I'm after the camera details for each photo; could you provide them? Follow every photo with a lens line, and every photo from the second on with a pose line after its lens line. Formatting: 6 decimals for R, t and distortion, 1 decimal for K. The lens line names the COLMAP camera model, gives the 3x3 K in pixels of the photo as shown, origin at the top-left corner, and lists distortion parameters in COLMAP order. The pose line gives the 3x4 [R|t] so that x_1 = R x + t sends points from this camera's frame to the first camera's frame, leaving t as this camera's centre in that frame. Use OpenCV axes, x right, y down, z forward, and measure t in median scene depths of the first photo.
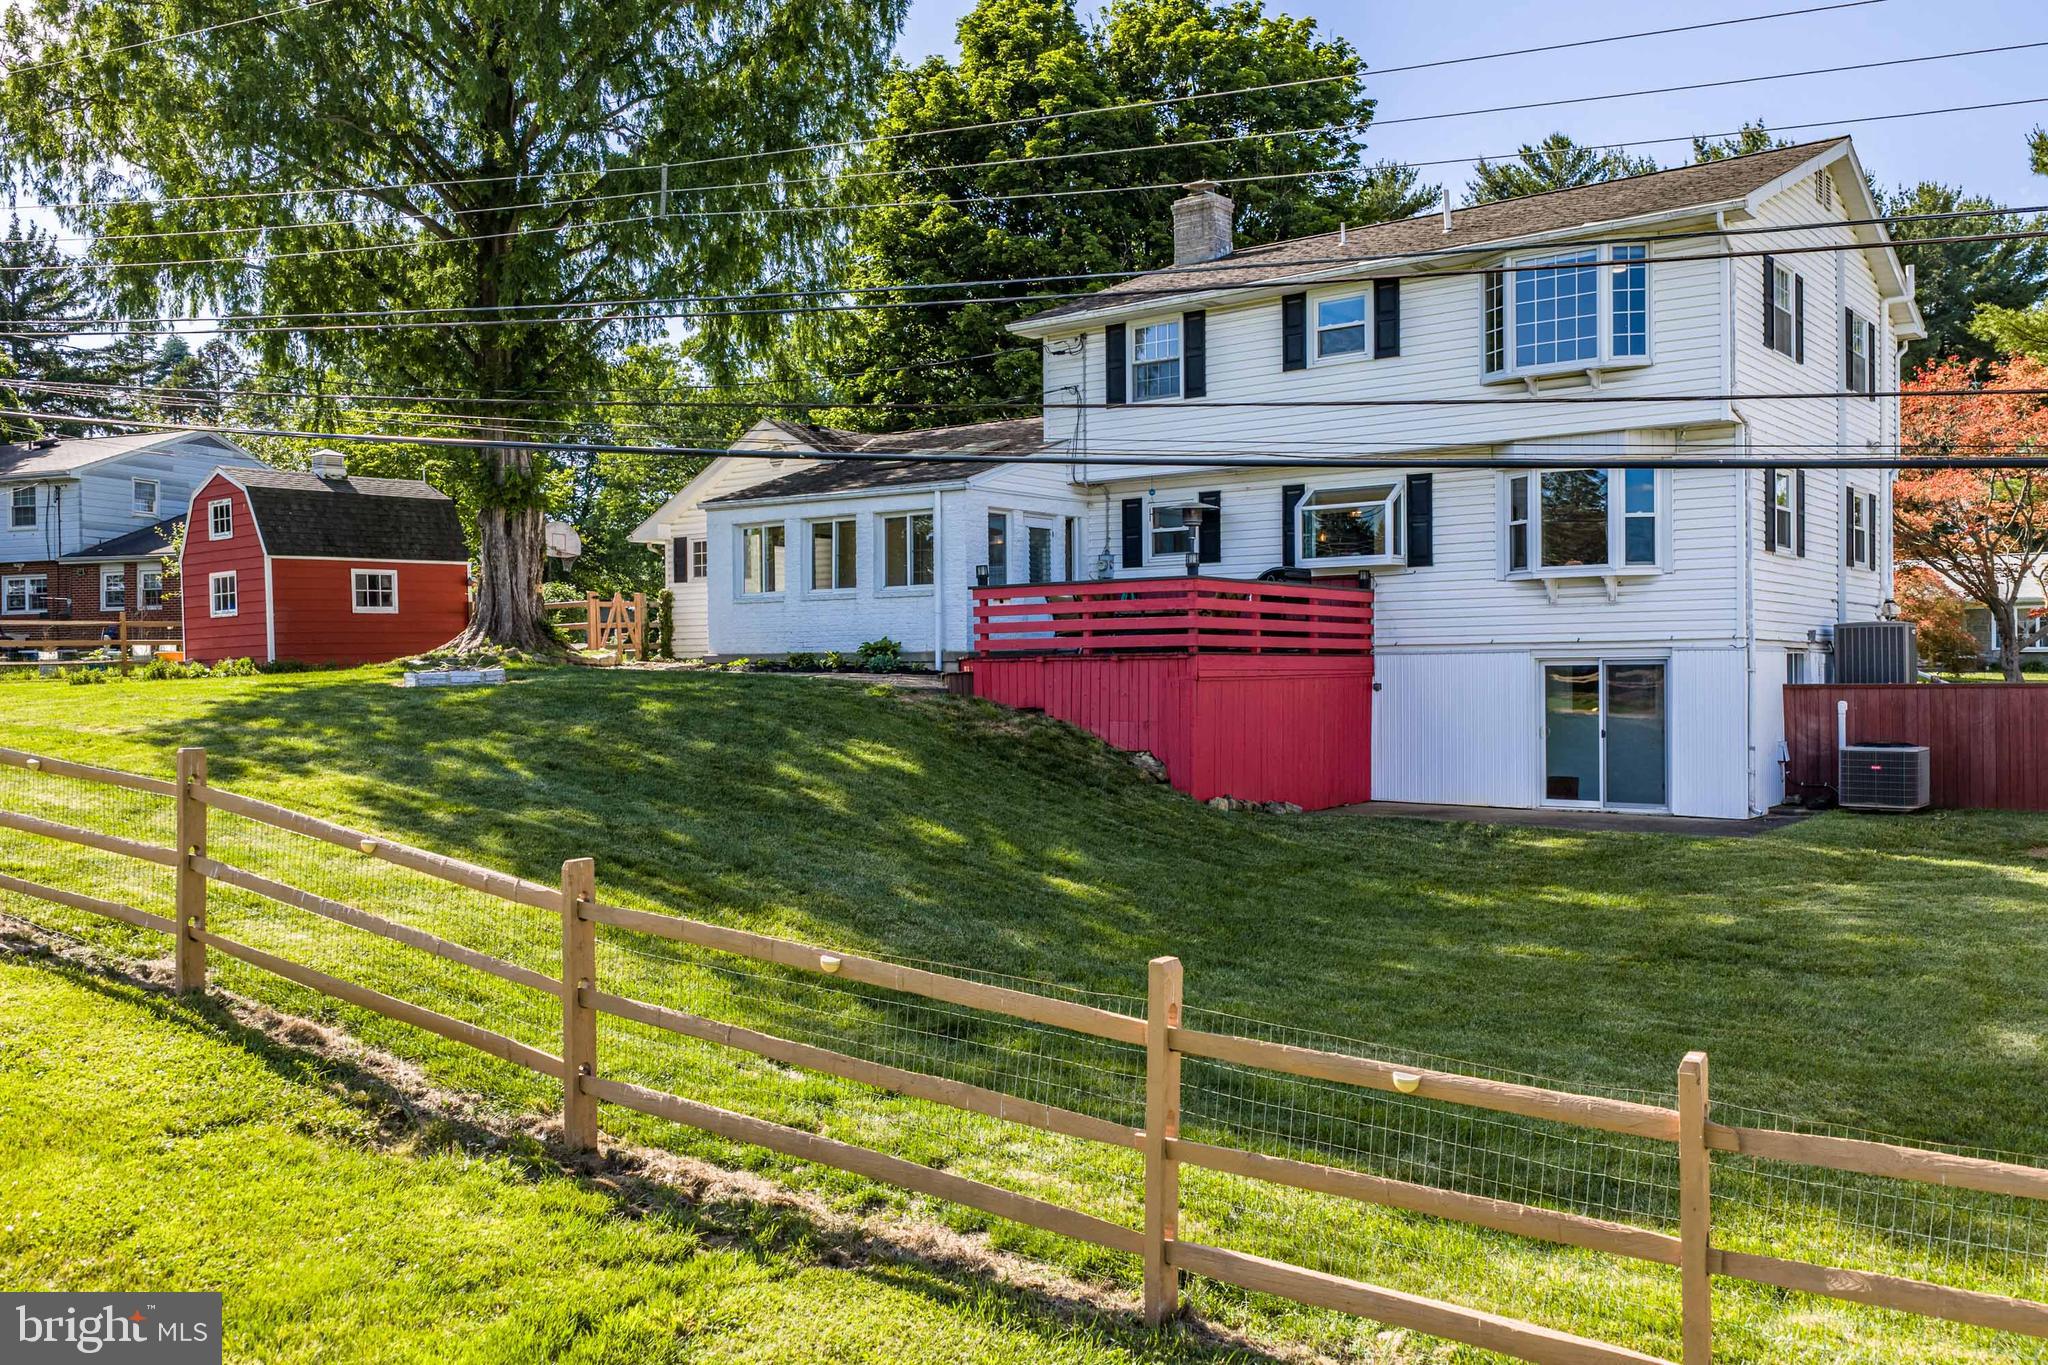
lens RADIAL K [[1698.1, 0, 1028.7], [0, 1698.1, 689.4], [0, 0, 1]] dist [0.014020, 0.007435]
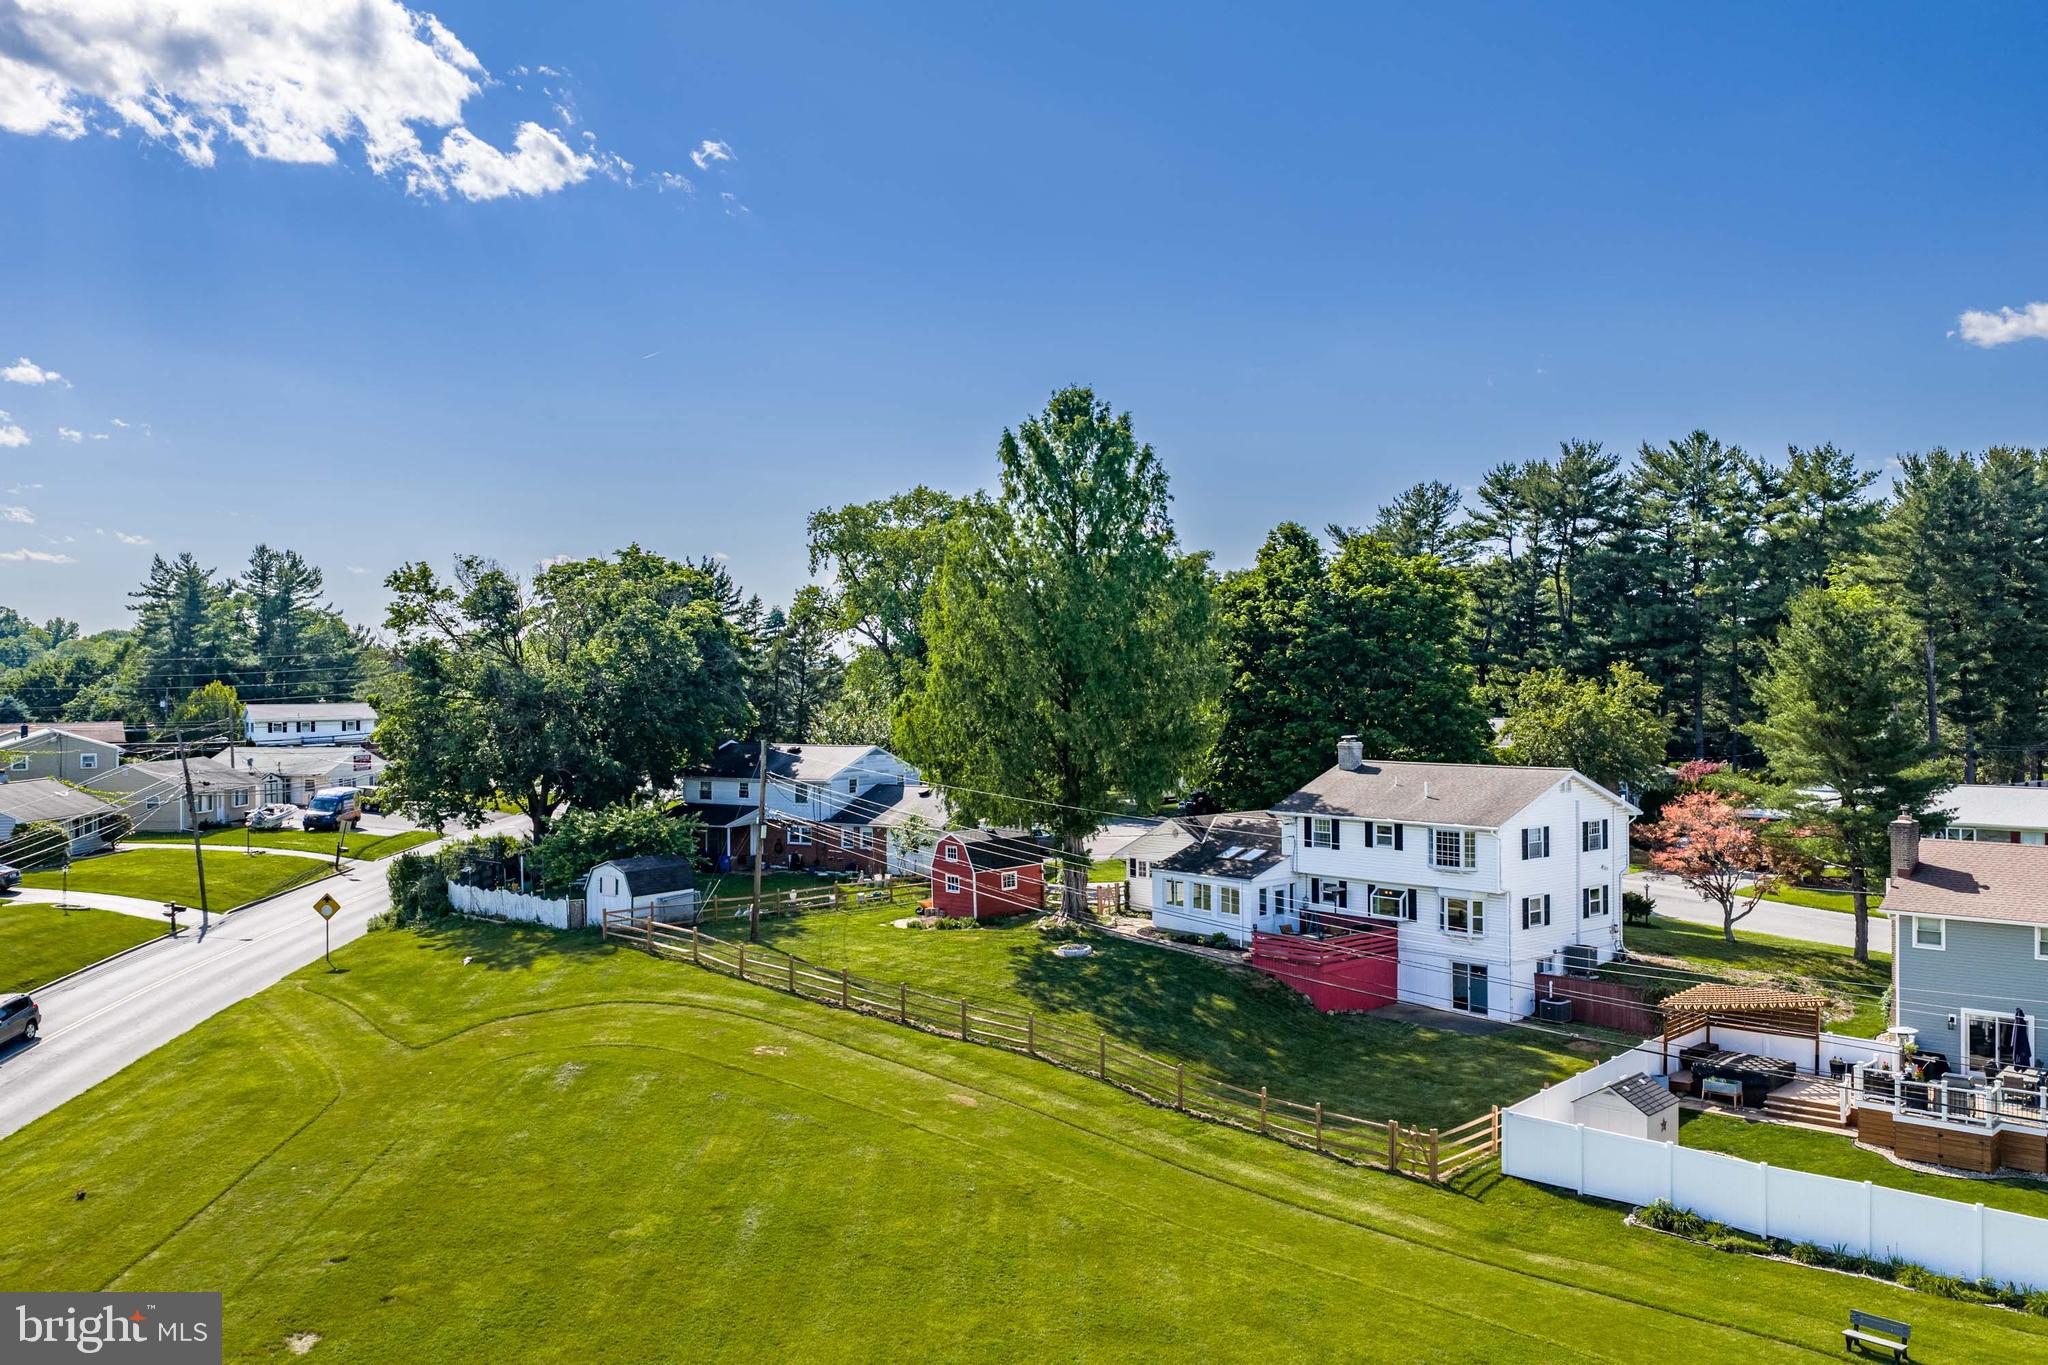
lens RADIAL K [[1708.3, 0, 1034.7], [0, 1708.3, 687.0], [0, 0, 1]] dist [0.012350, -0.005925]
pose [[0.983278, 0.001251, -0.182109, 0.124130], [-0.001306, 0.999999, -0.000183, -0.440586], [0.182109, 0.000417, 0.983278, -1.818609]]
